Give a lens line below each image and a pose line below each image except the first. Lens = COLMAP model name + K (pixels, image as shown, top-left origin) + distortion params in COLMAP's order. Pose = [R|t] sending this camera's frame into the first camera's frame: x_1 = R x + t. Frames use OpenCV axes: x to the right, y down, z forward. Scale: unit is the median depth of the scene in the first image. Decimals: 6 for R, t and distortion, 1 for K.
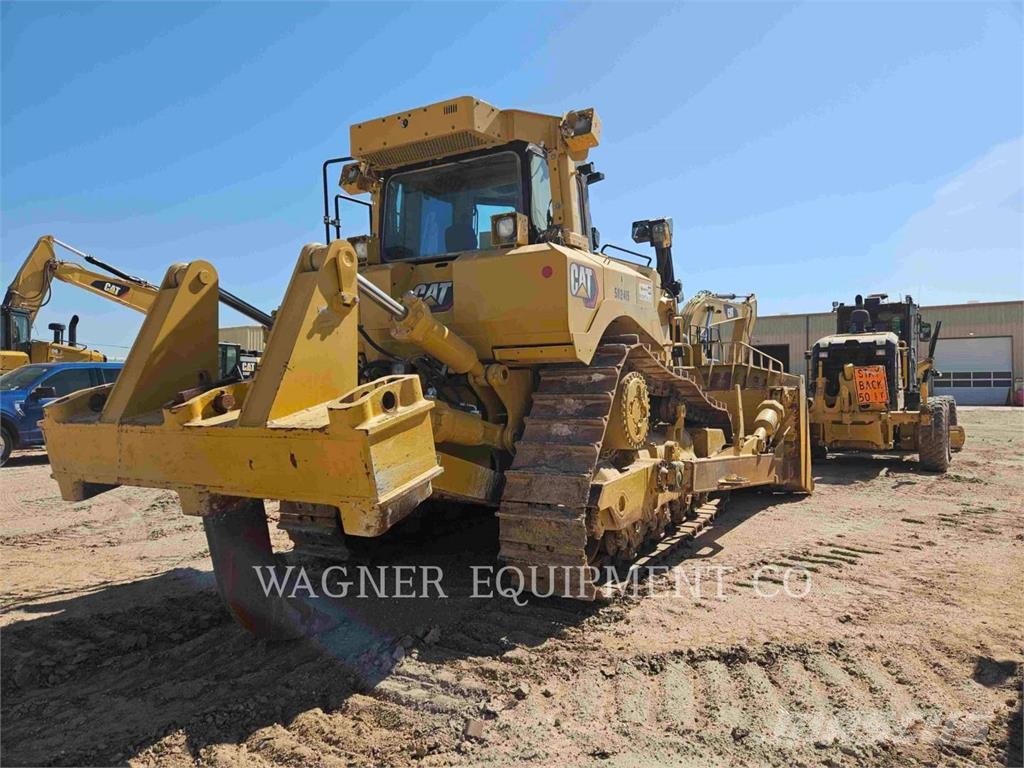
lens RADIAL K [[611.4, 0, 512.0], [0, 611.4, 384.0], [0, 0, 1]] dist [-0.004986, -0.002239]
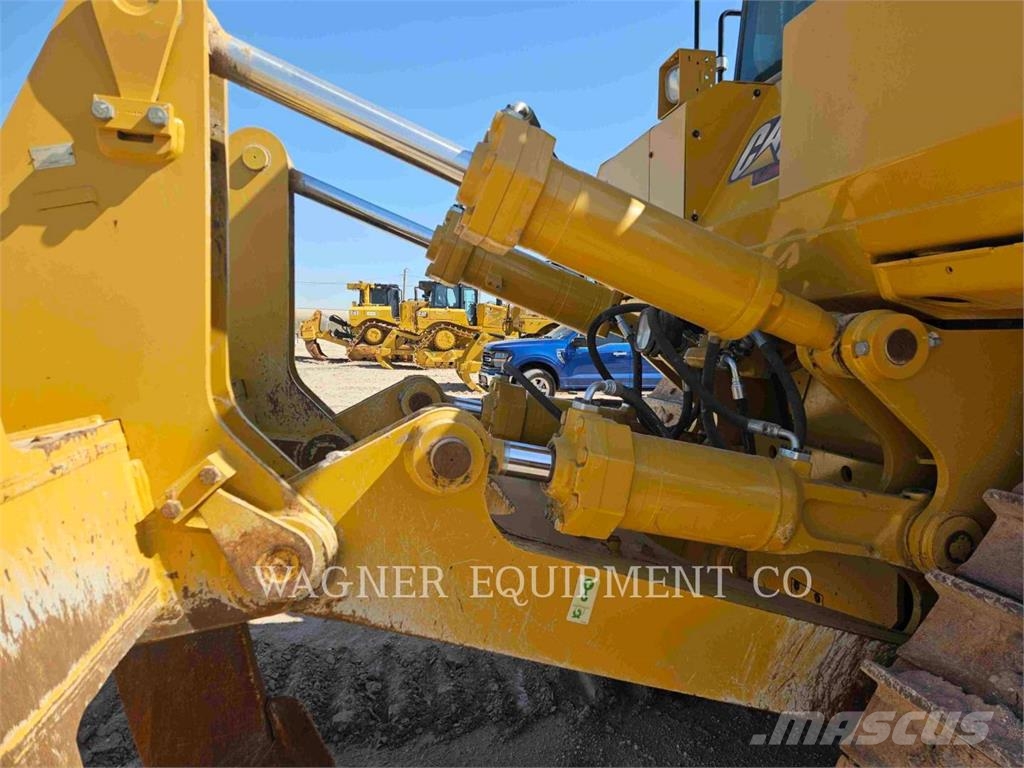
lens RADIAL K [[611.4, 0, 512.0], [0, 611.4, 384.0], [0, 0, 1]] dist [-0.004986, -0.002239]
pose [[0.661977, 0.055449, -0.747470, 0.086319], [-0.014786, 0.998032, 0.060942, -0.011557], [0.749378, -0.029290, 0.661494, 0.648841]]
